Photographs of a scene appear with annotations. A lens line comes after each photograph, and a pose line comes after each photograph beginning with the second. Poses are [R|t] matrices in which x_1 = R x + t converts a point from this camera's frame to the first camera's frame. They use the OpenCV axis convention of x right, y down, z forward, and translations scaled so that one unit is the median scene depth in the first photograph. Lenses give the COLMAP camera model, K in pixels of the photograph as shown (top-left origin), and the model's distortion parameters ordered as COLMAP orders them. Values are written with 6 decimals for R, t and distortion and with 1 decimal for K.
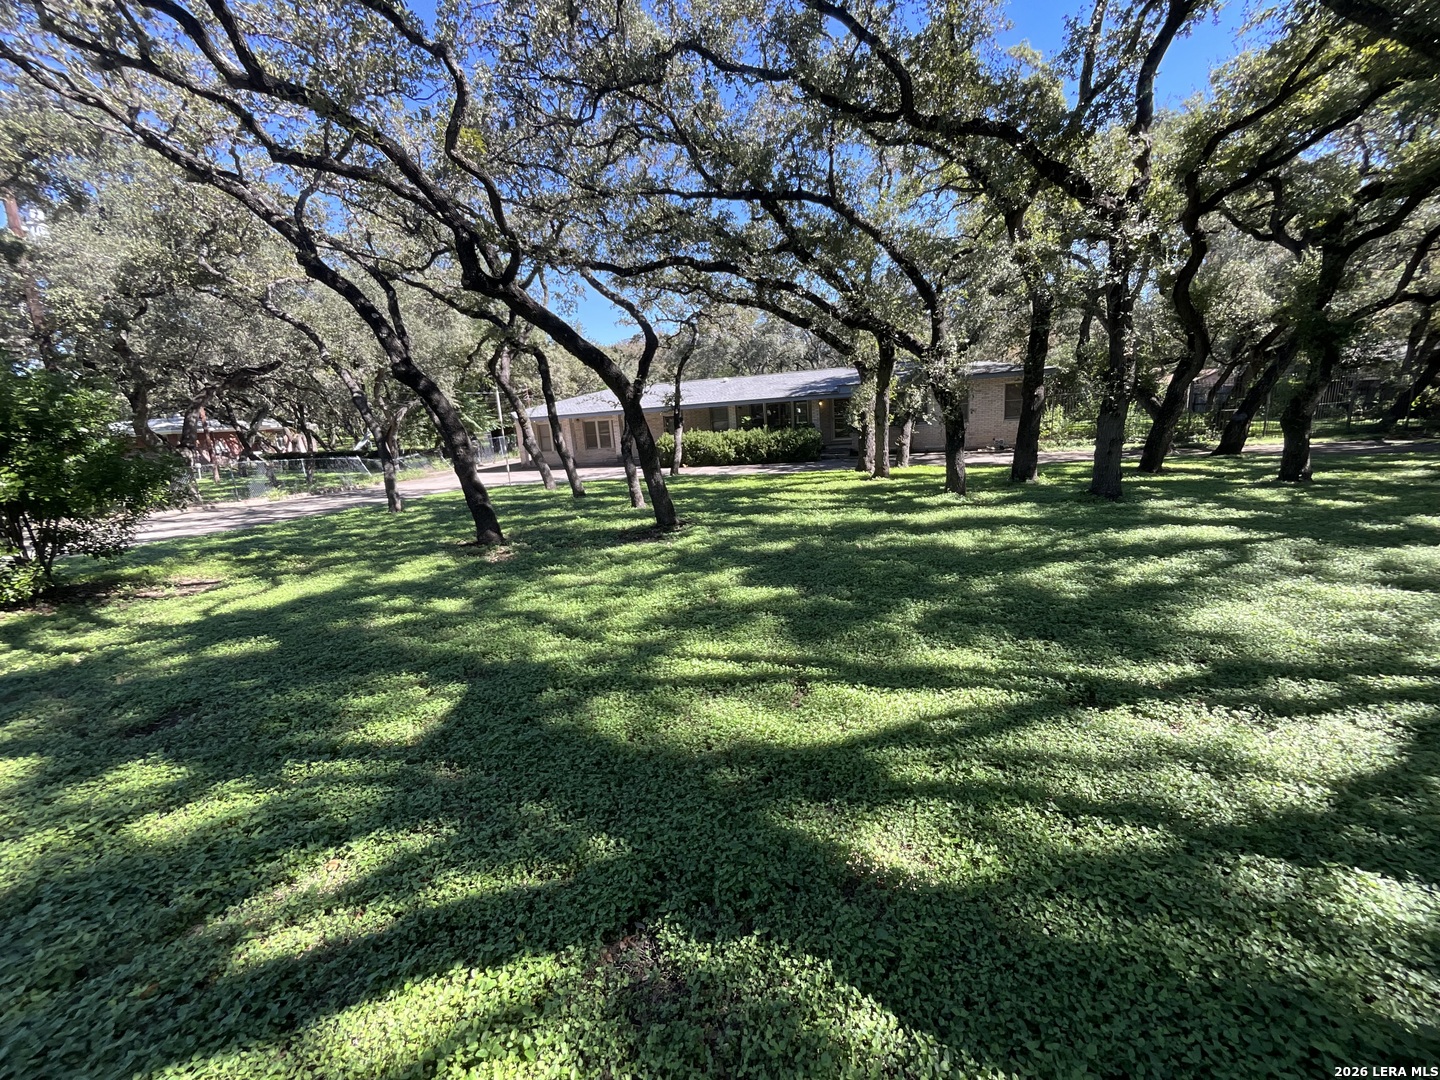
lens RADIAL K [[580.5, 0, 716.4], [0, 580.5, 539.4], [0, 0, 1]] dist [0.001622, 0.000034]
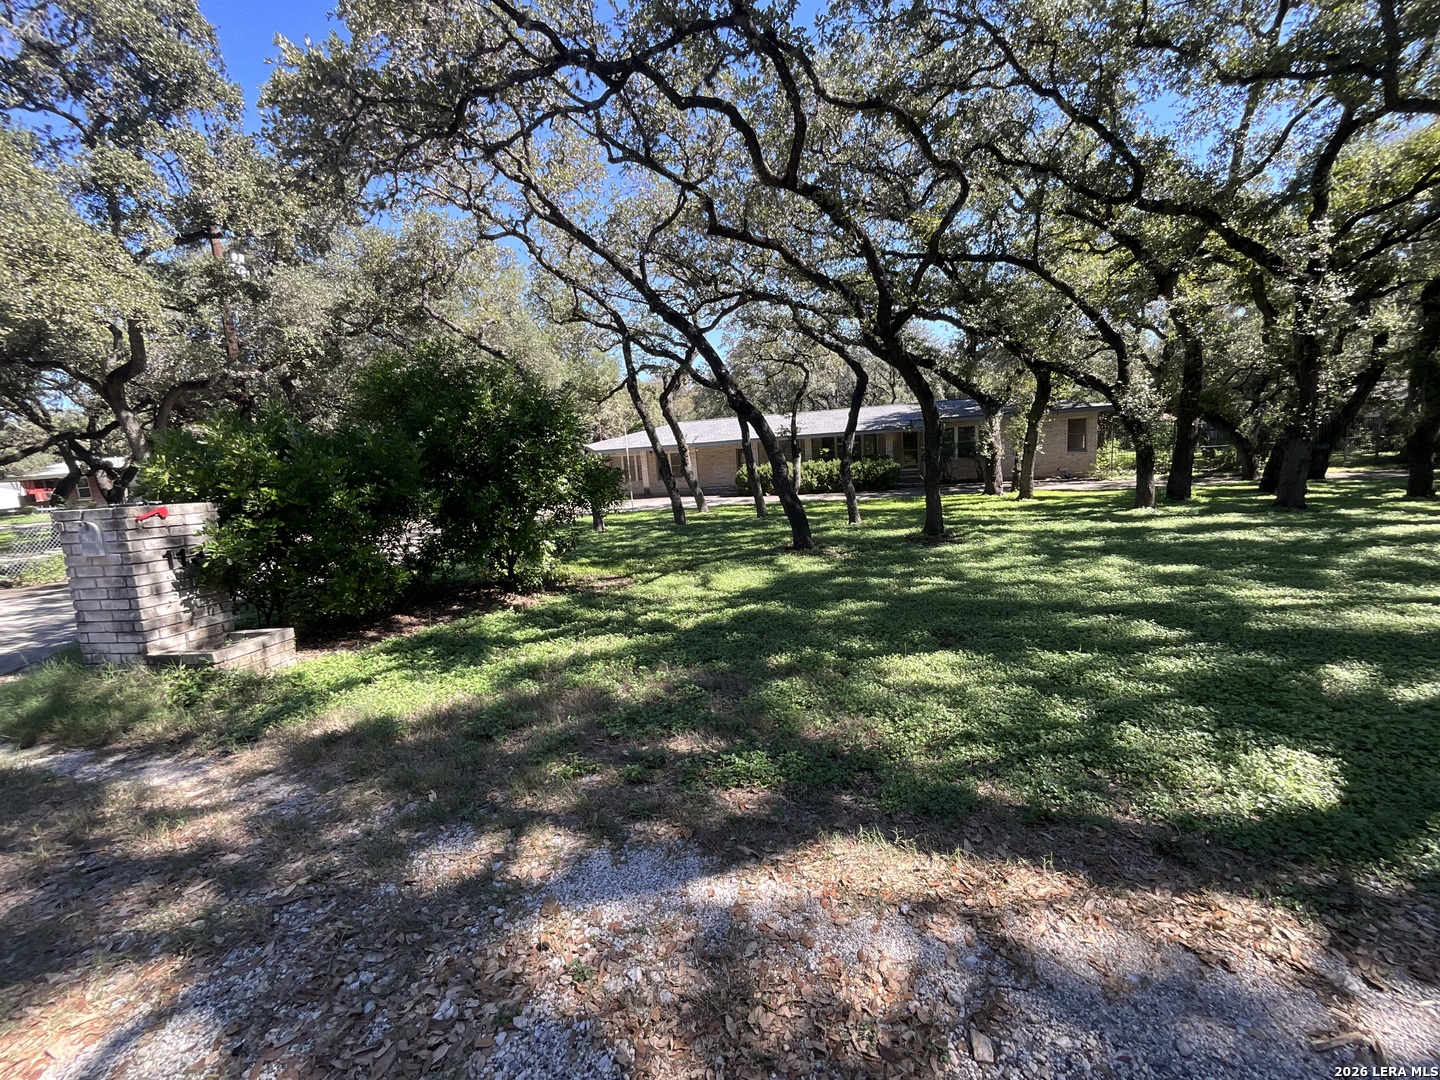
lens RADIAL K [[580.5, 0, 724.0], [0, 580.5, 538.8], [0, 0, 1]] dist [0.001622, 0.000034]
pose [[0.999253, -0.003958, 0.038437, -0.244155], [0.006280, 0.998150, -0.060473, 0.024184], [-0.038127, 0.060669, 0.997429, -0.064323]]
